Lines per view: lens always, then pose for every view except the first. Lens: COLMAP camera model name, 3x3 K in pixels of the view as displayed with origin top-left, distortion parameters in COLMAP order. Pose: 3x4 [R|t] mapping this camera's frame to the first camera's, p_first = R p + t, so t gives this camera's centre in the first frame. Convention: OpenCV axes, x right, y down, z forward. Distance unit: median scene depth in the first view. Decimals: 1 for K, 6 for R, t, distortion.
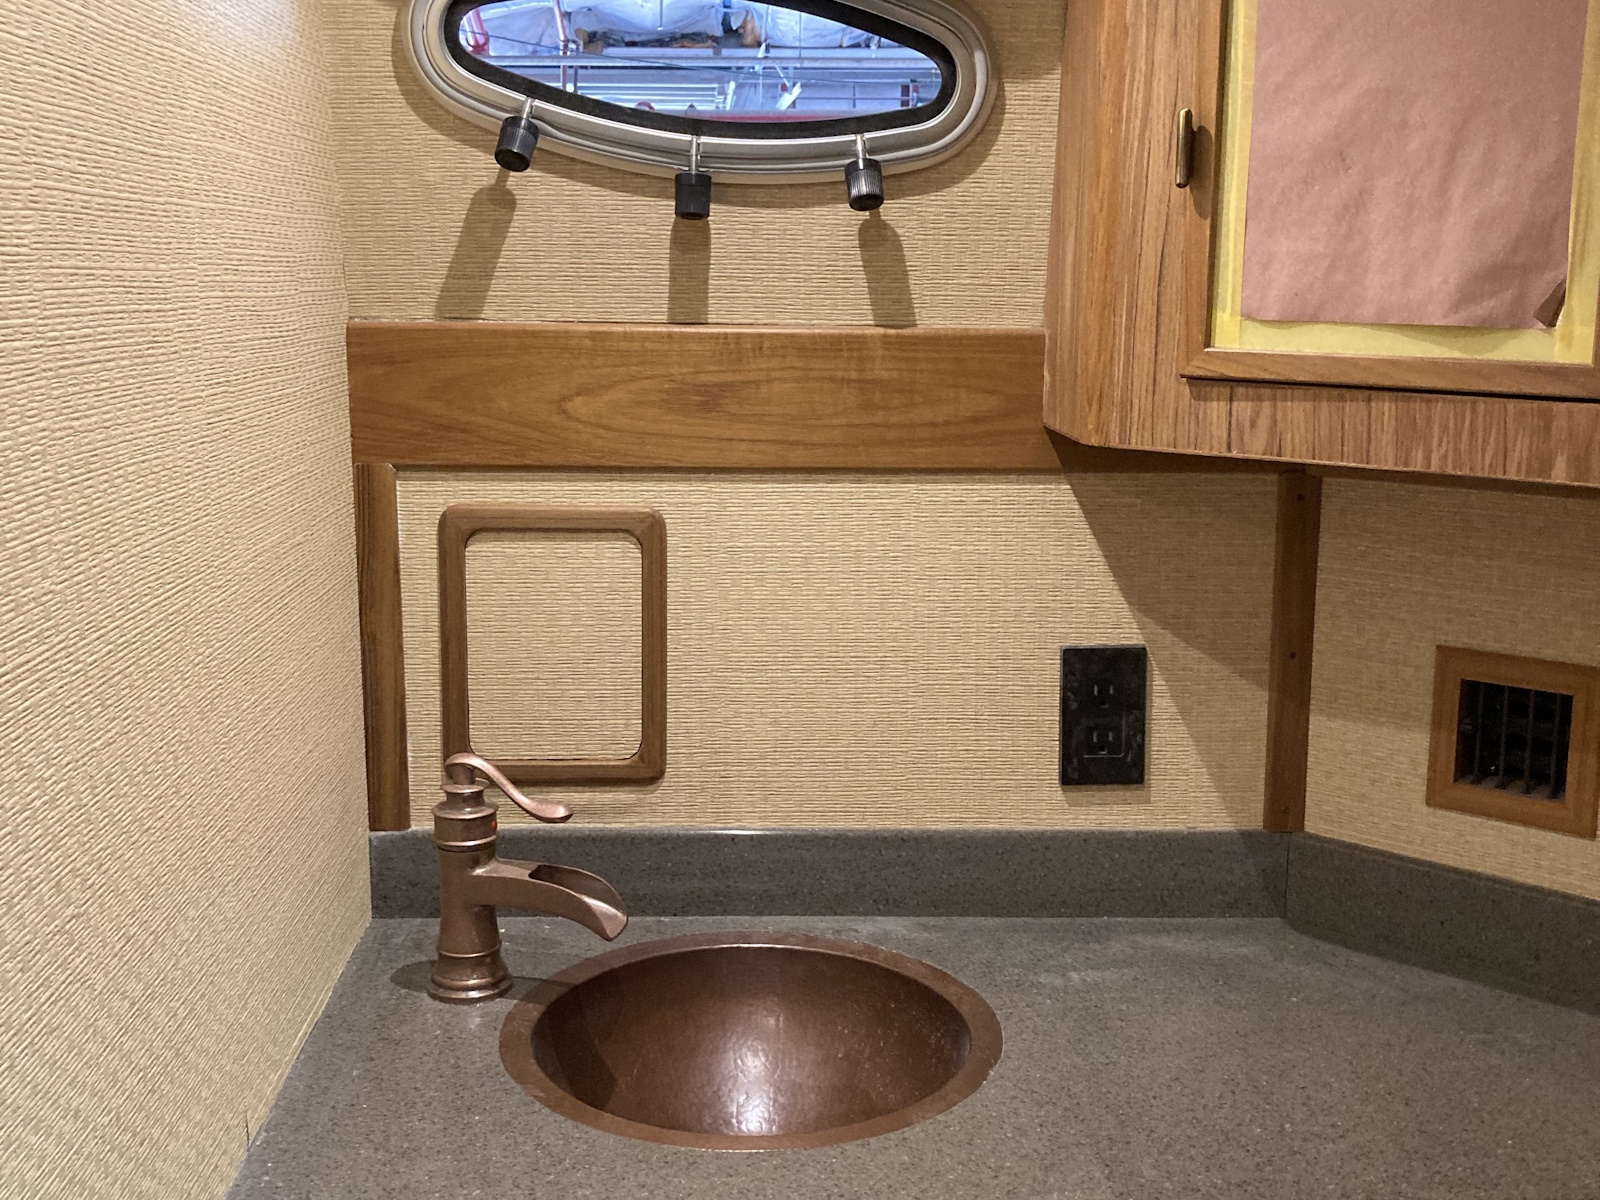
lens RADIAL K [[1751.7, 0, 804.4], [0, 1751.7, 594.0], [0, 0, 1]] dist [0.134409, -0.423097]
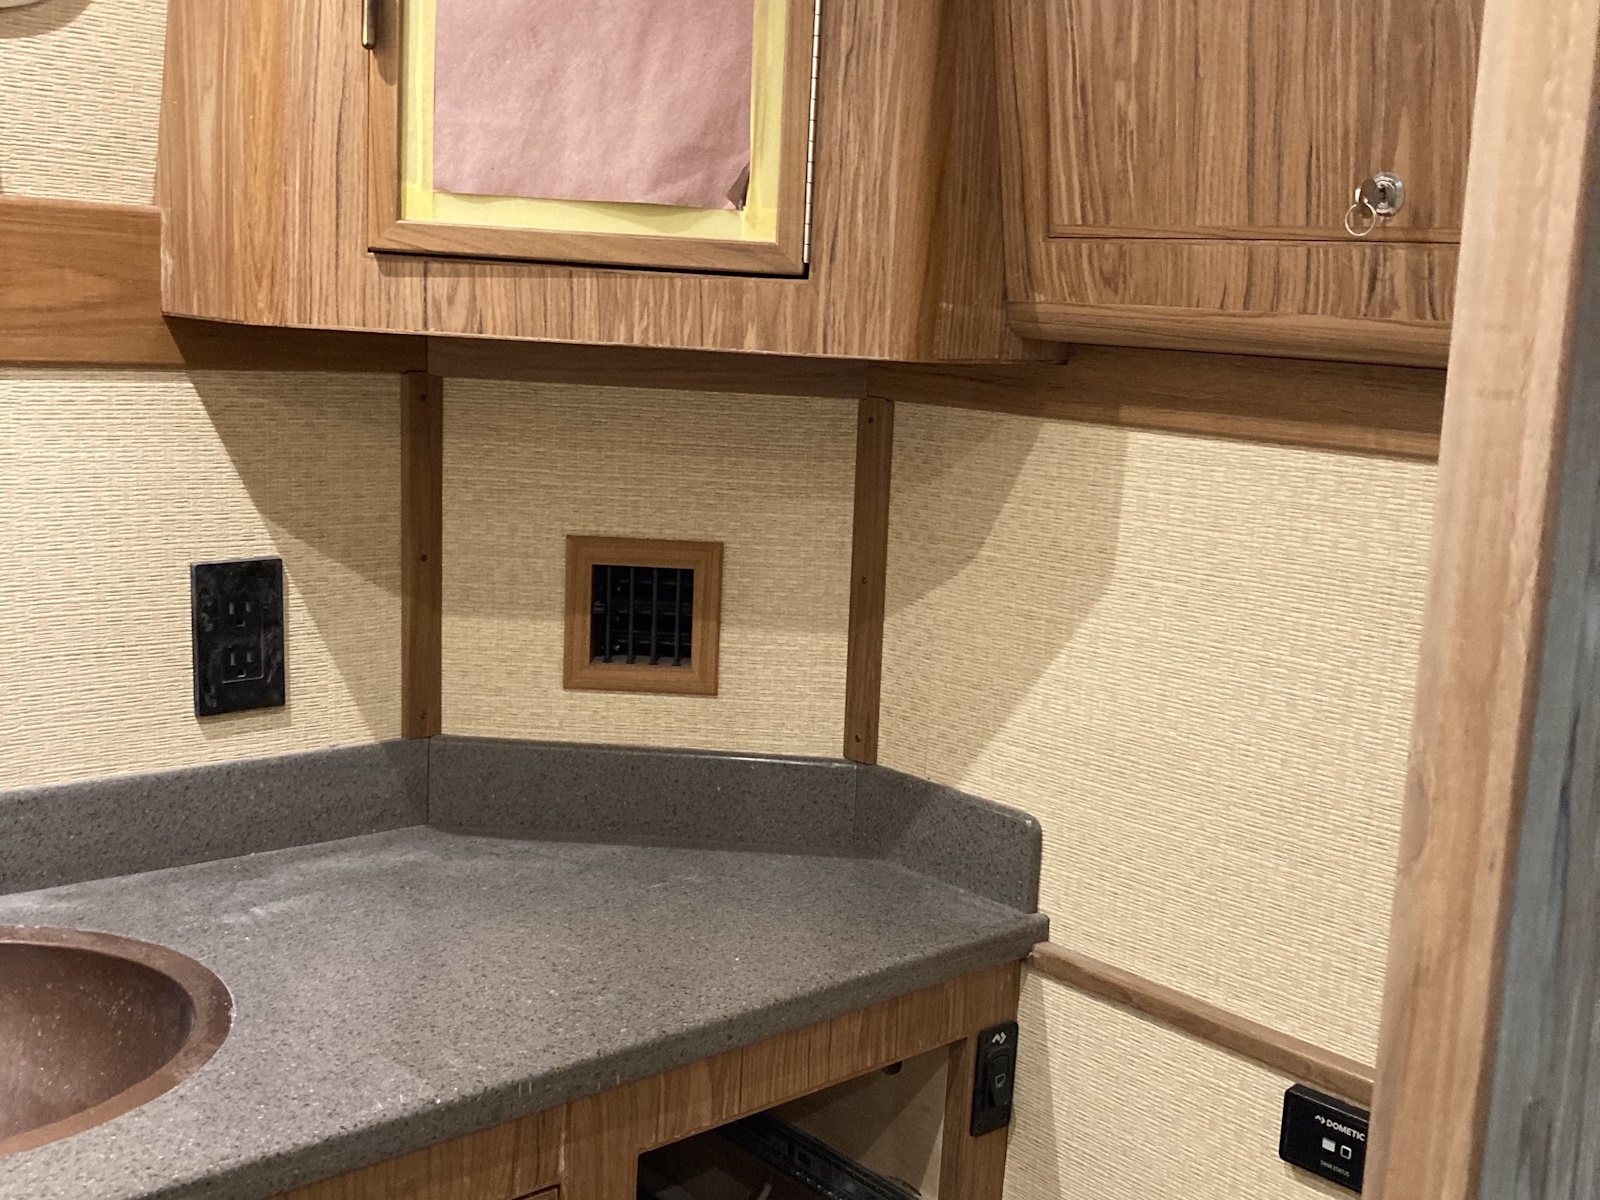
lens RADIAL K [[1751.7, 0, 804.4], [0, 1751.7, 594.0], [0, 0, 1]] dist [0.134409, -0.423097]
pose [[0.779163, -0.070798, 0.622810, -0.178780], [0.072483, 0.997112, 0.022667, 0.048620], [-0.622617, 0.027483, 0.782044, 0.091093]]
